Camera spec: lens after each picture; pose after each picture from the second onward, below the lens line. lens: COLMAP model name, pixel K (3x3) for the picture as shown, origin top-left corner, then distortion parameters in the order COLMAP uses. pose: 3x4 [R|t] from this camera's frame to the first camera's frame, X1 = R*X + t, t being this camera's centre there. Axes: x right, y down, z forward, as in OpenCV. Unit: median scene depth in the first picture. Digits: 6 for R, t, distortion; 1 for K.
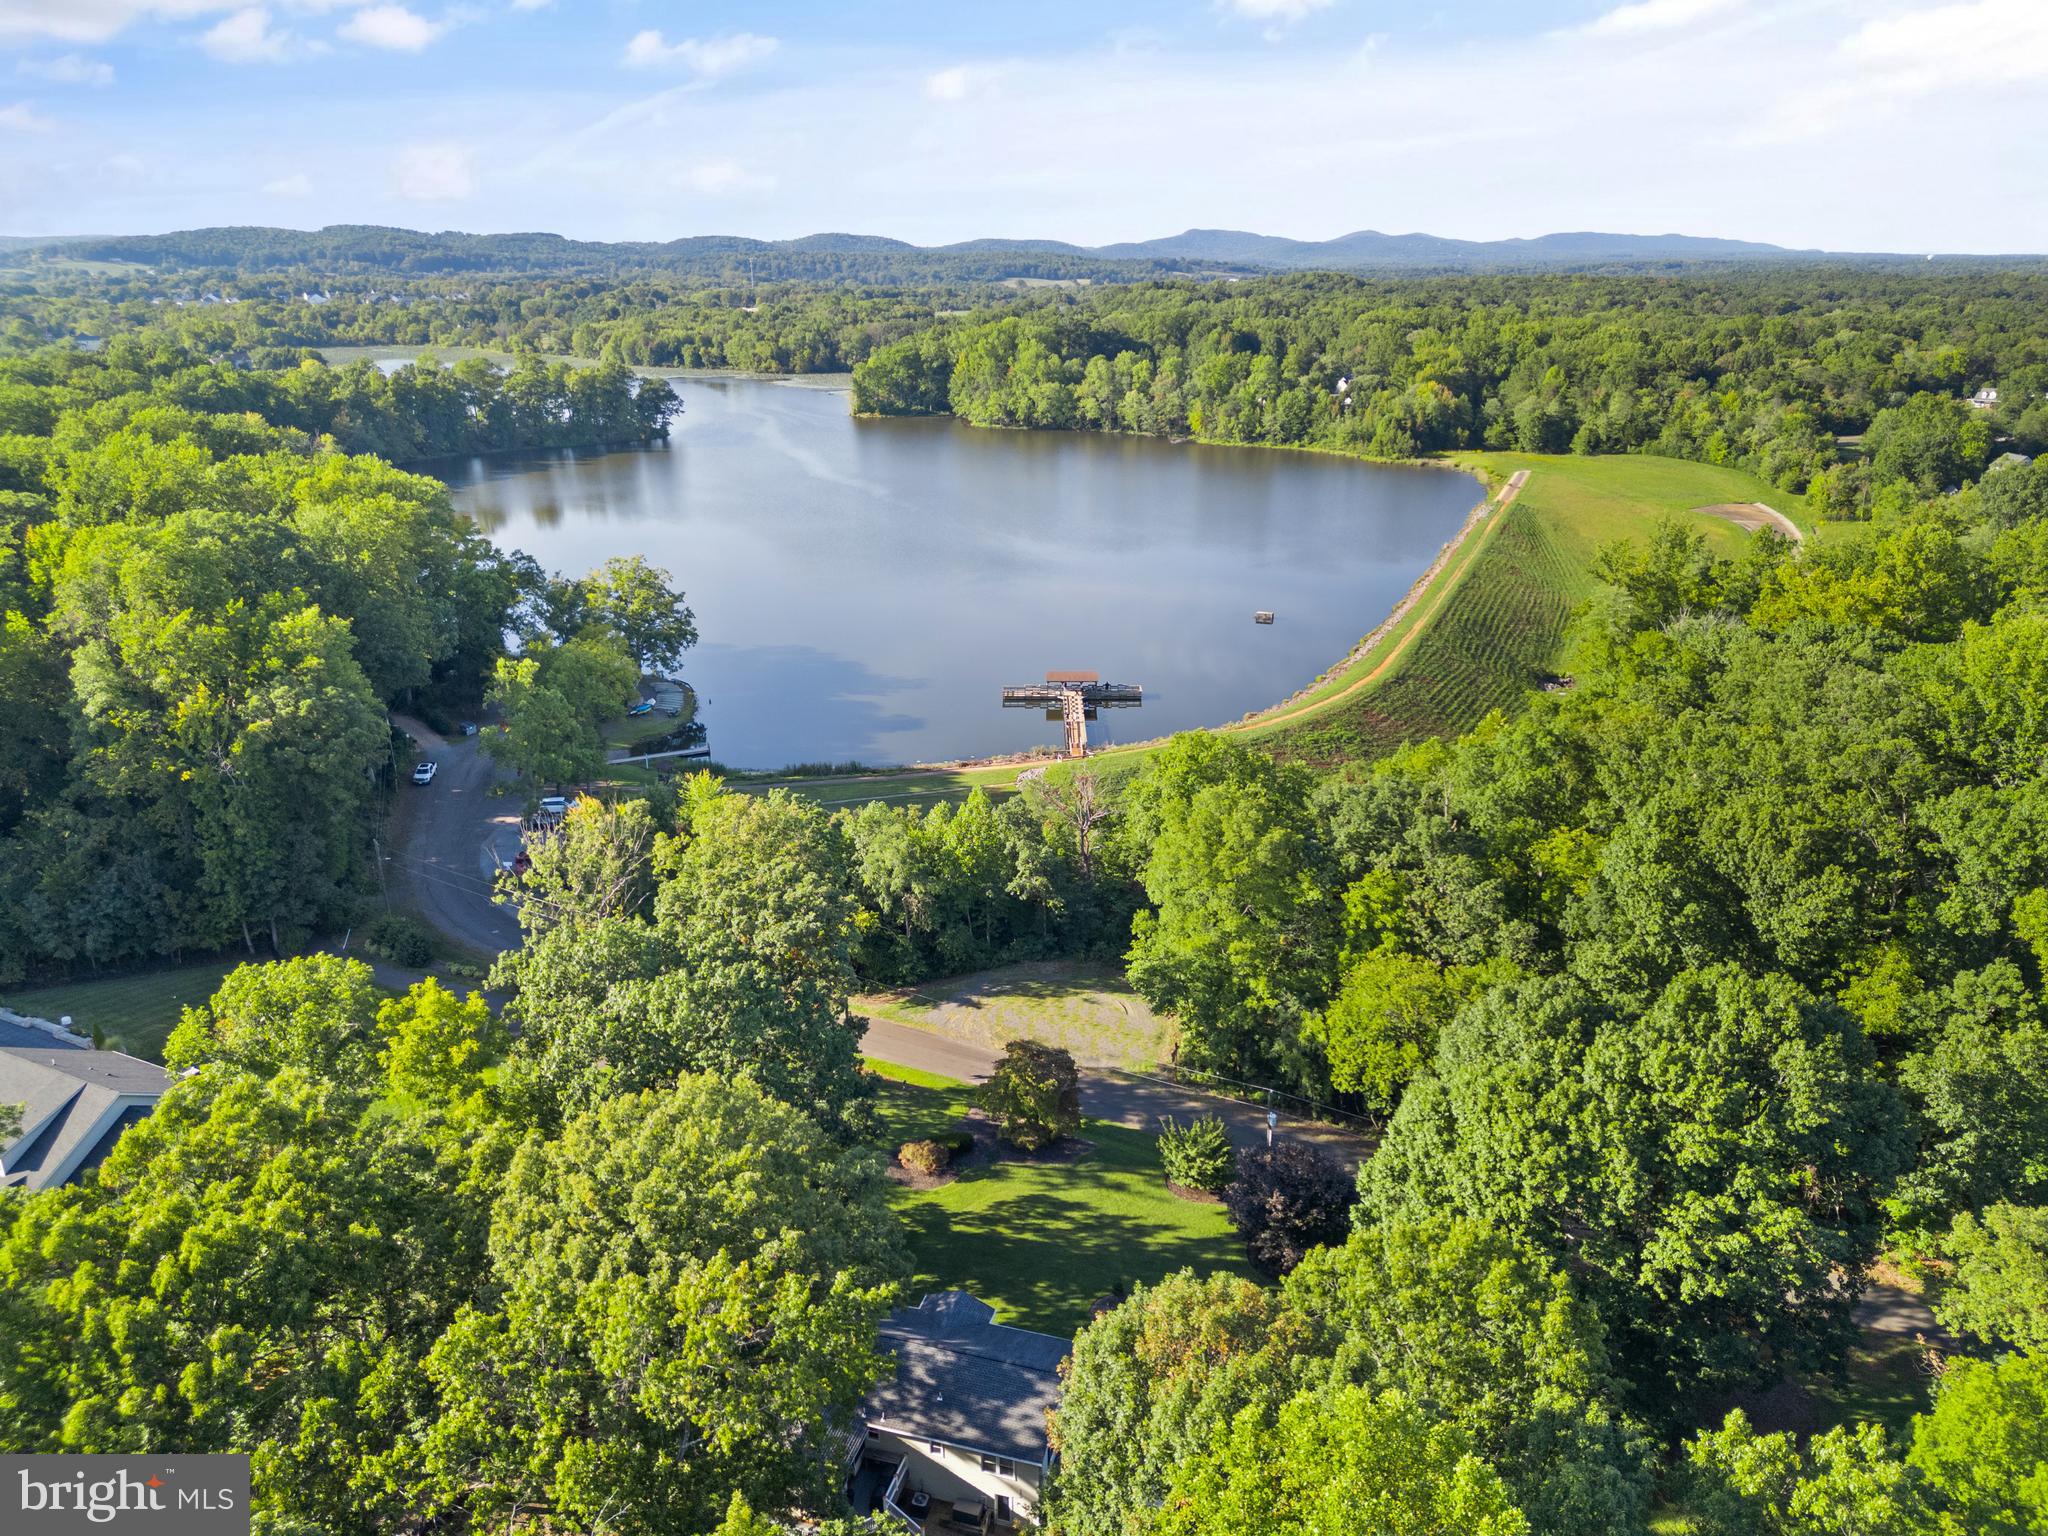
lens RADIAL K [[1409.3, 0, 1024.0], [0, 1409.3, 768.0], [0, 0, 1]] dist [0.072218, -0.074206]
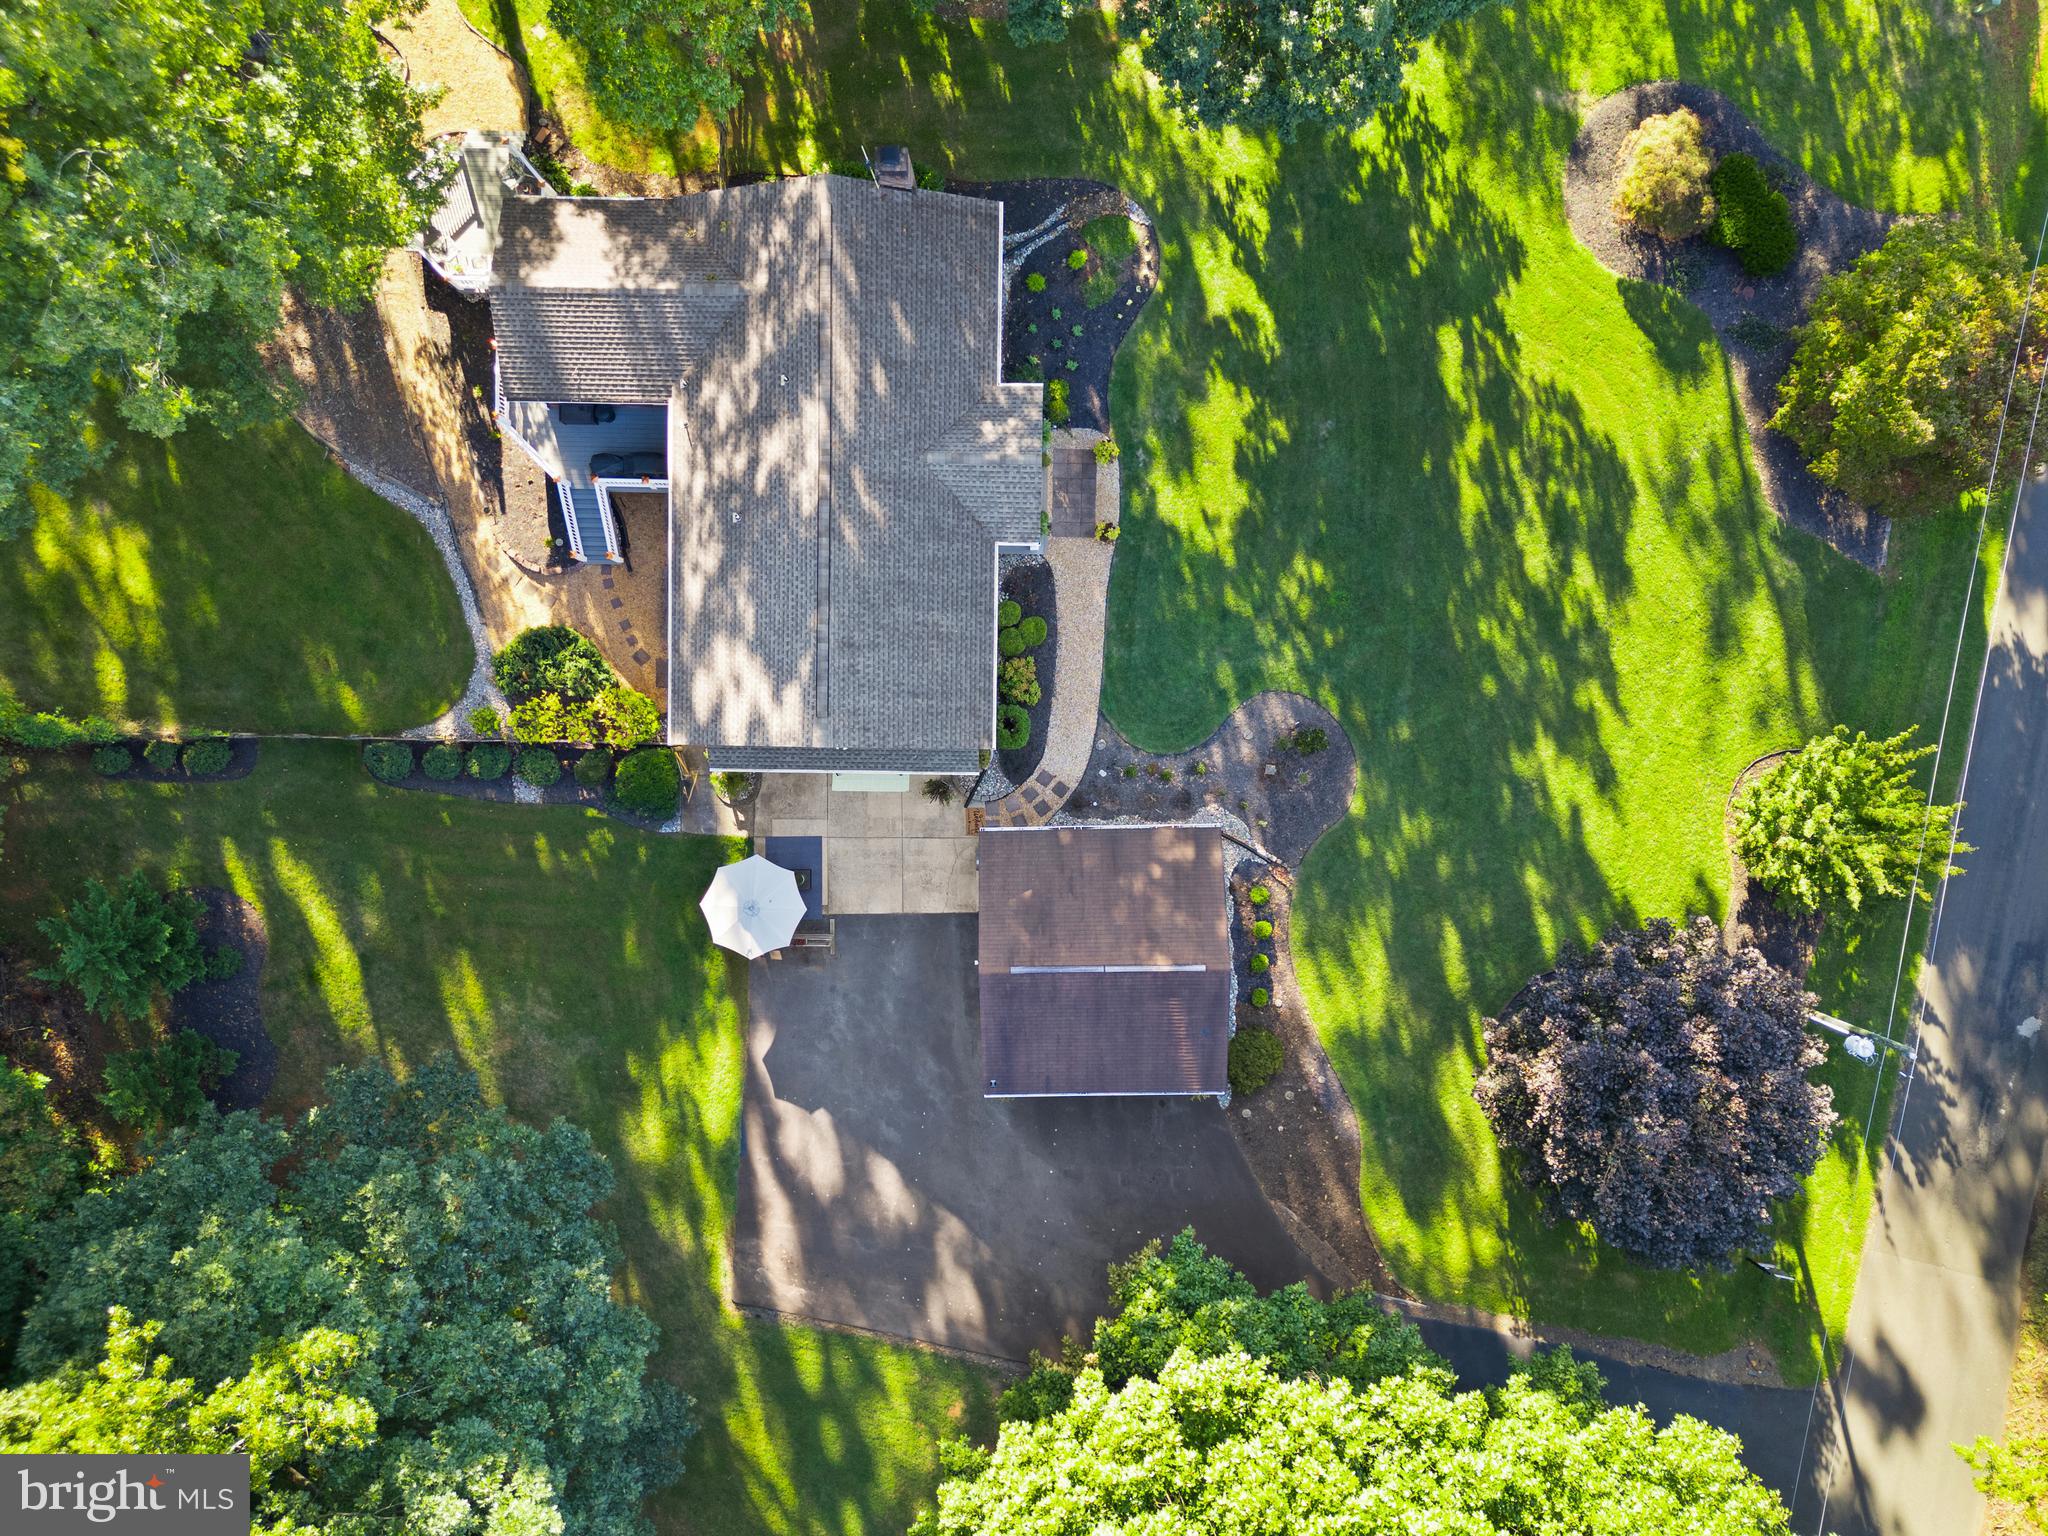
lens RADIAL K [[1409.3, 0, 1024.0], [0, 1409.3, 768.0], [0, 0, 1]] dist [0.072218, -0.074206]
pose [[0.266725, 0.963396, 0.026936, 0.035688], [-0.287008, 0.052718, 0.956477, -0.060267], [0.920046, -0.262847, 0.290563, 0.709458]]
